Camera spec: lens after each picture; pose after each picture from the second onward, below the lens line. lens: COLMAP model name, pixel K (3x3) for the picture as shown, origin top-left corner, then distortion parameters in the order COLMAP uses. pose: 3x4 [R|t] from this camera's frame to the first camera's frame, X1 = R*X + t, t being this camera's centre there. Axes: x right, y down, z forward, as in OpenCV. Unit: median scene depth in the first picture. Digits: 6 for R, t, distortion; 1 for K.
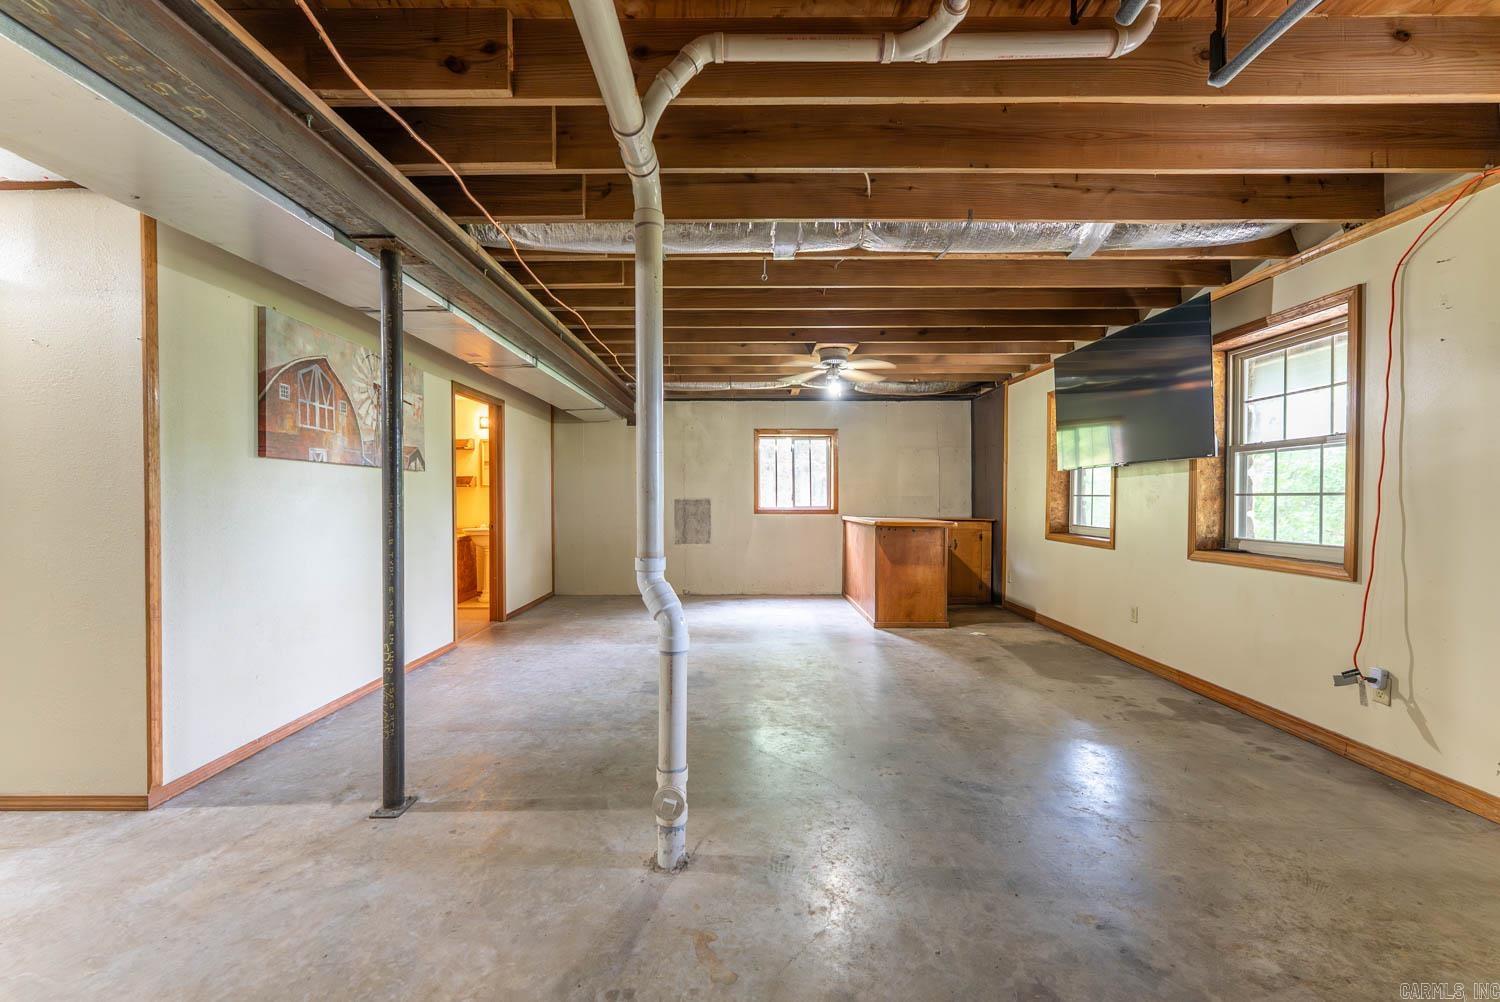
lens RADIAL K [[604.2, 0, 748.5], [0, 604.2, 502.8], [0, 0, 1]] dist [-0.001377, -0.000071]
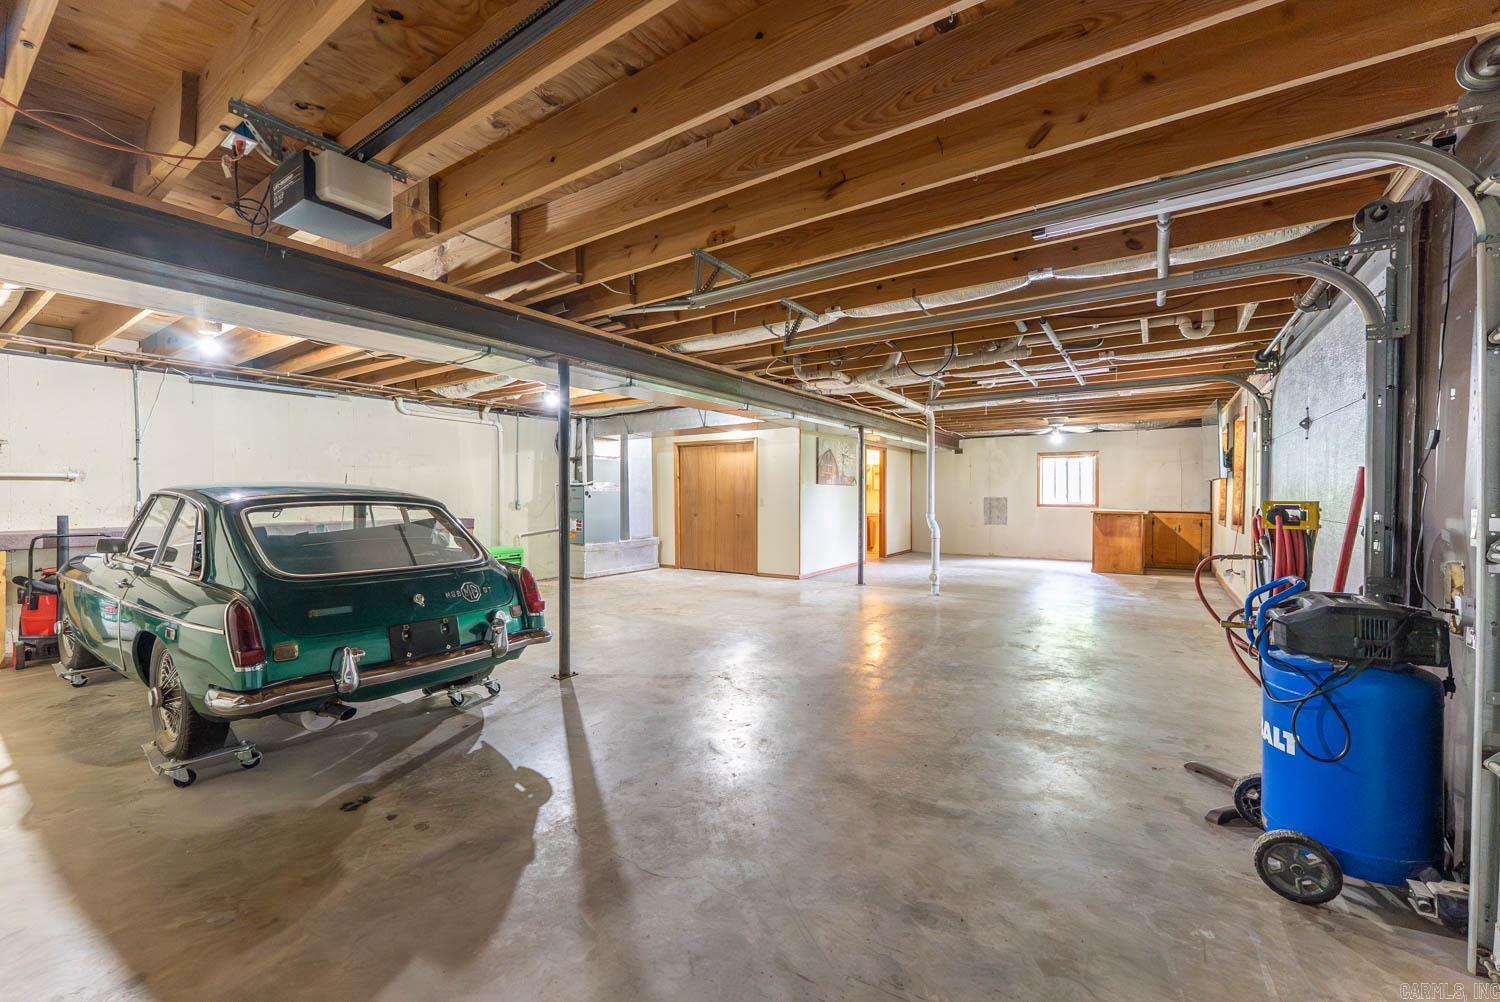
lens RADIAL K [[604.2, 0, 748.0], [0, 604.2, 506.2], [0, 0, 1]] dist [-0.001377, -0.000071]
pose [[0.829204, 0.009752, -0.558861, 0.316732], [-0.004728, 0.999934, 0.010434, 0.004597], [0.558927, -0.006009, 0.829195, -0.866519]]
